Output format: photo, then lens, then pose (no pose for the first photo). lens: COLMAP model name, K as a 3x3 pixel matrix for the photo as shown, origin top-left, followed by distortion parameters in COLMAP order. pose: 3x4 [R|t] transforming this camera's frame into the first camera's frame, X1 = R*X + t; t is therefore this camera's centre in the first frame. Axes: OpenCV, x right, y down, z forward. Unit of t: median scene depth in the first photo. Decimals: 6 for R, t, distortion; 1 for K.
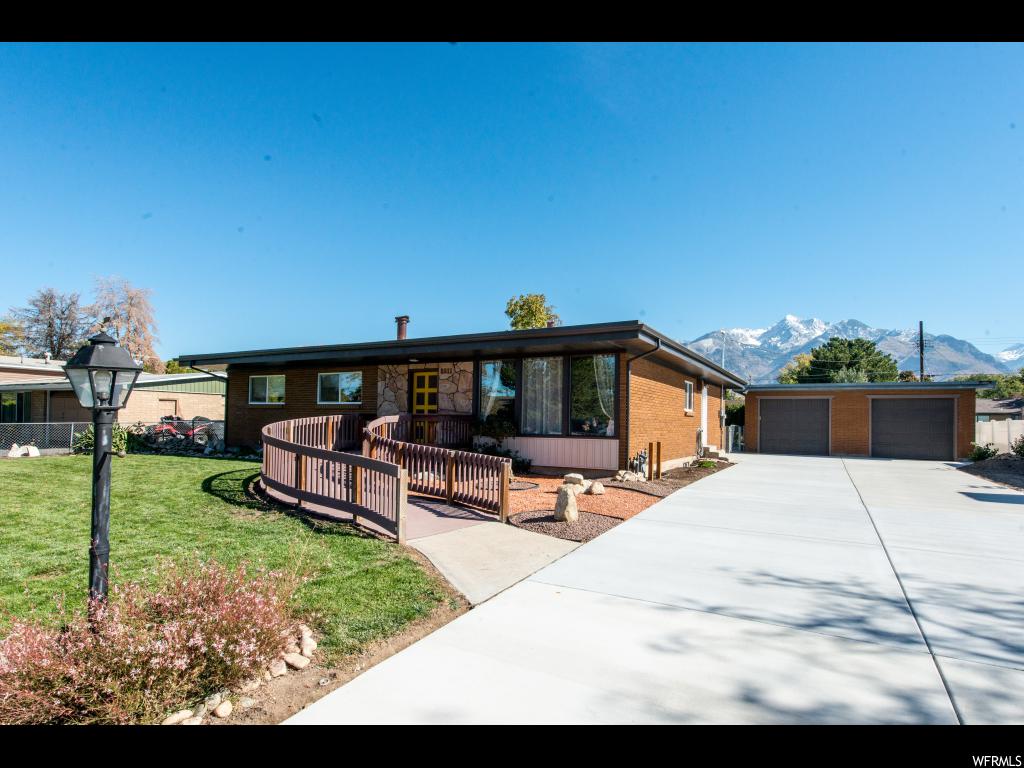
lens RADIAL K [[561.4, 0, 531.8], [0, 561.4, 418.1], [0, 0, 1]] dist [0.006592, 0.001074]
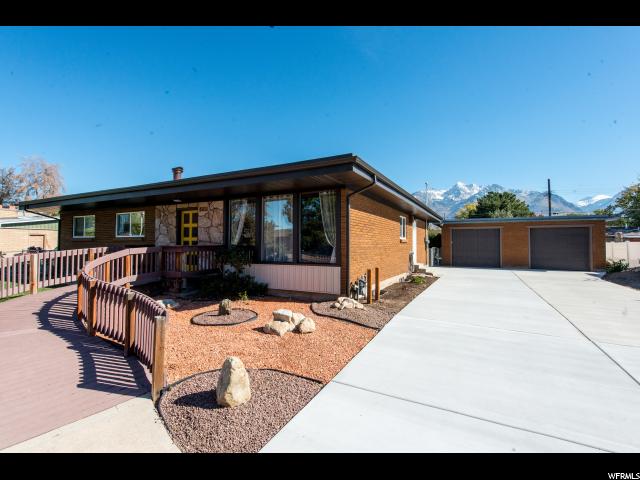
lens RADIAL K [[314.8, 0, 319.3], [0, 314.8, 239.1], [0, 0, 1]] dist [0.001428, -0.000596]
pose [[0.999860, -0.012715, 0.010902, 0.083243], [0.012805, 0.999884, -0.008192, -0.009354], [-0.010797, 0.008330, 0.999907, 0.293509]]
